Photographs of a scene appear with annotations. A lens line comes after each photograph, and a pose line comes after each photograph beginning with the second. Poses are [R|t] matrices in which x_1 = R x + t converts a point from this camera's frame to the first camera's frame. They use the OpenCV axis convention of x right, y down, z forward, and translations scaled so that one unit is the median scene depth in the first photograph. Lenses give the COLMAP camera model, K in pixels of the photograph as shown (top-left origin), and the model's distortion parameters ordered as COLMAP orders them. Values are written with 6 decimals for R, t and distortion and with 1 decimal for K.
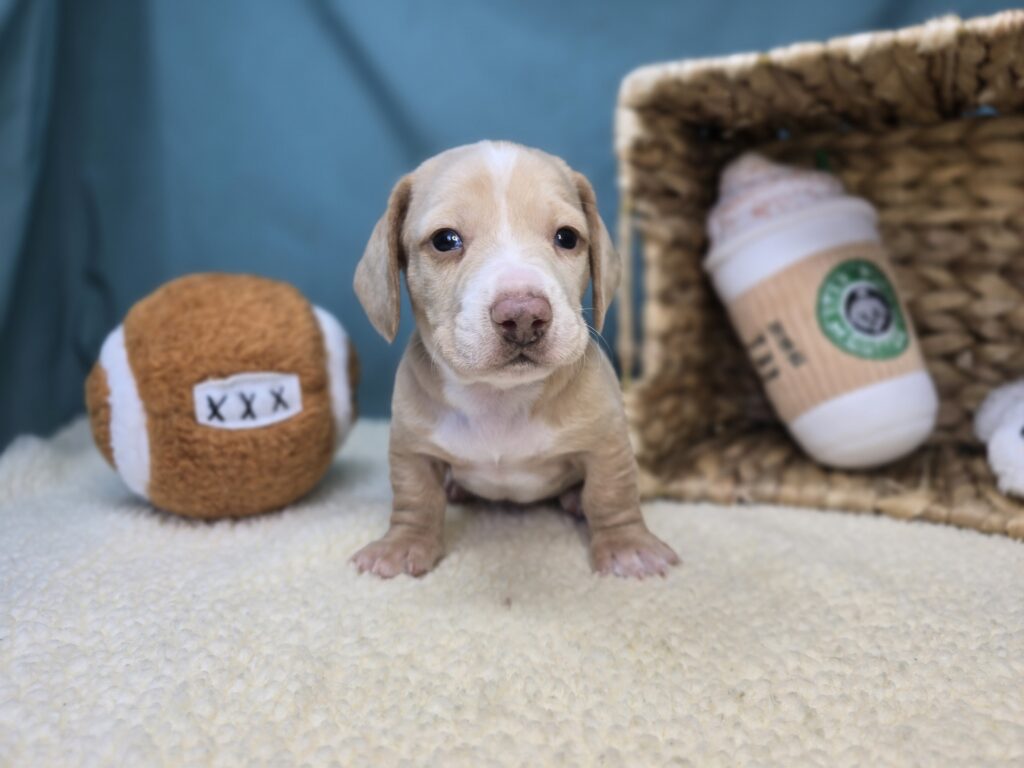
lens RADIAL K [[730.3, 0, 511.0], [0, 730.3, 379.2], [0, 0, 1]] dist [-0.008449, -0.006728]
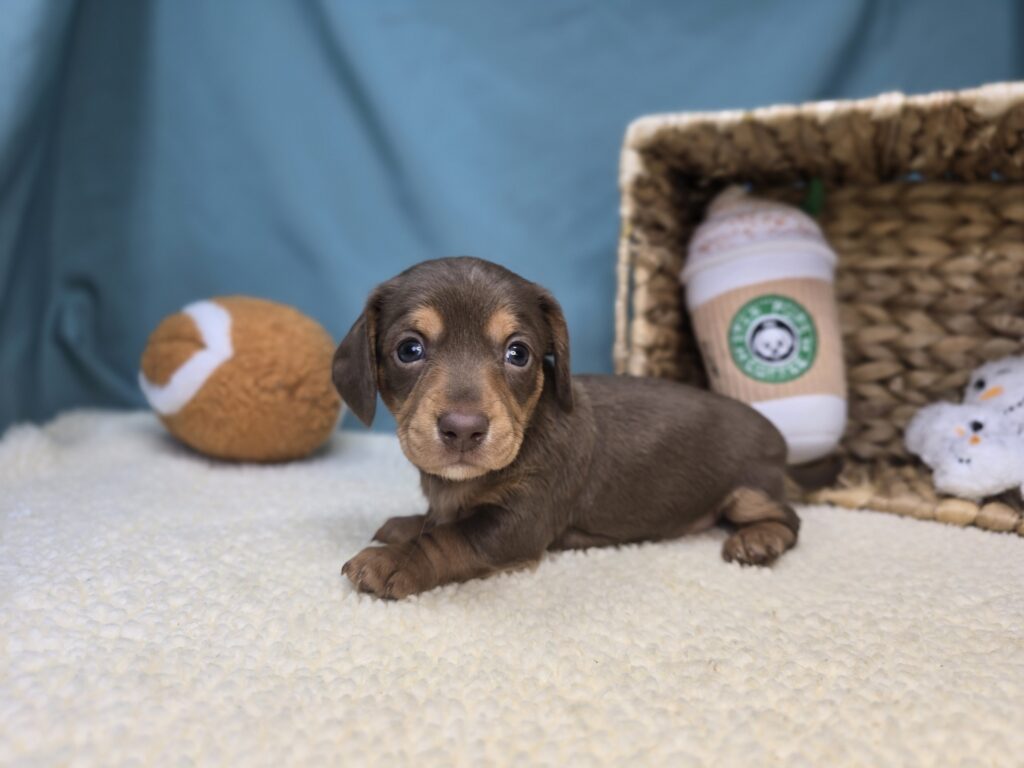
lens RADIAL K [[730.3, 0, 509.2], [0, 730.3, 386.5], [0, 0, 1]] dist [-0.008449, -0.006728]
pose [[0.994322, 0.046639, 0.095649, -0.119326], [-0.039918, 0.996676, -0.071022, 0.092617], [-0.098644, 0.066801, 0.992878, -0.114117]]
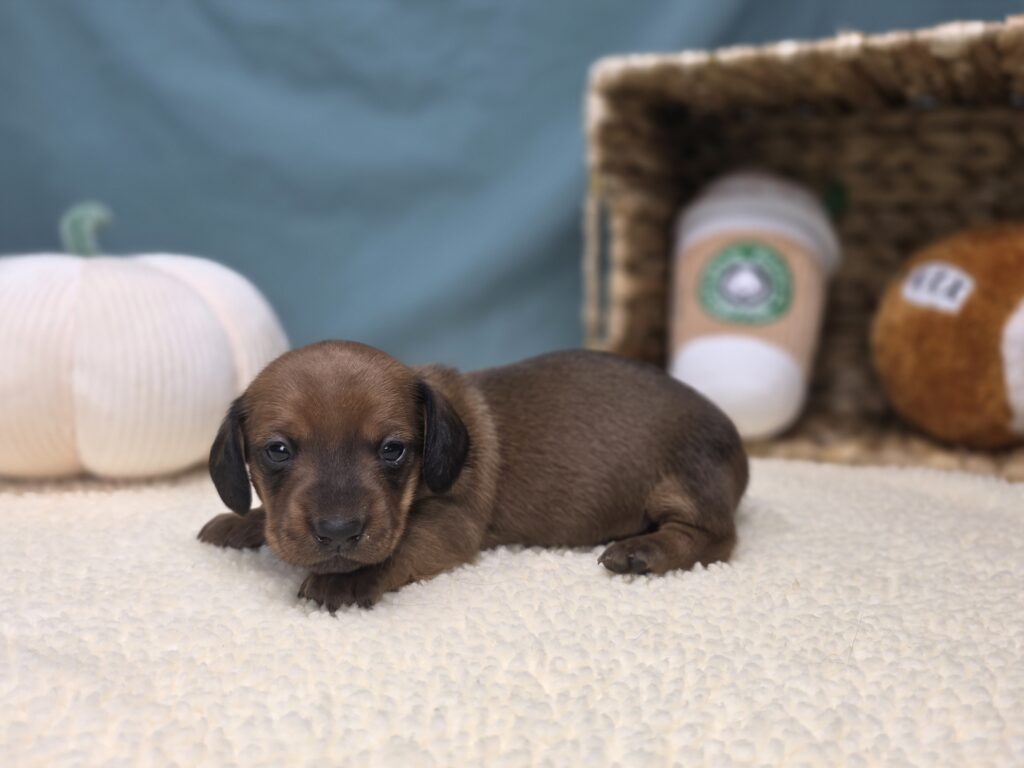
lens RADIAL K [[1016.4, 0, 517.6], [0, 1016.4, 387.7], [0, 0, 1]] dist [-0.014853, 0.000000]
pose [[0.998204, 0.017330, 0.057348, -0.036322], [-0.015686, 0.999457, -0.028991, 0.112979], [-0.057819, 0.028040, 0.997933, -0.476194]]
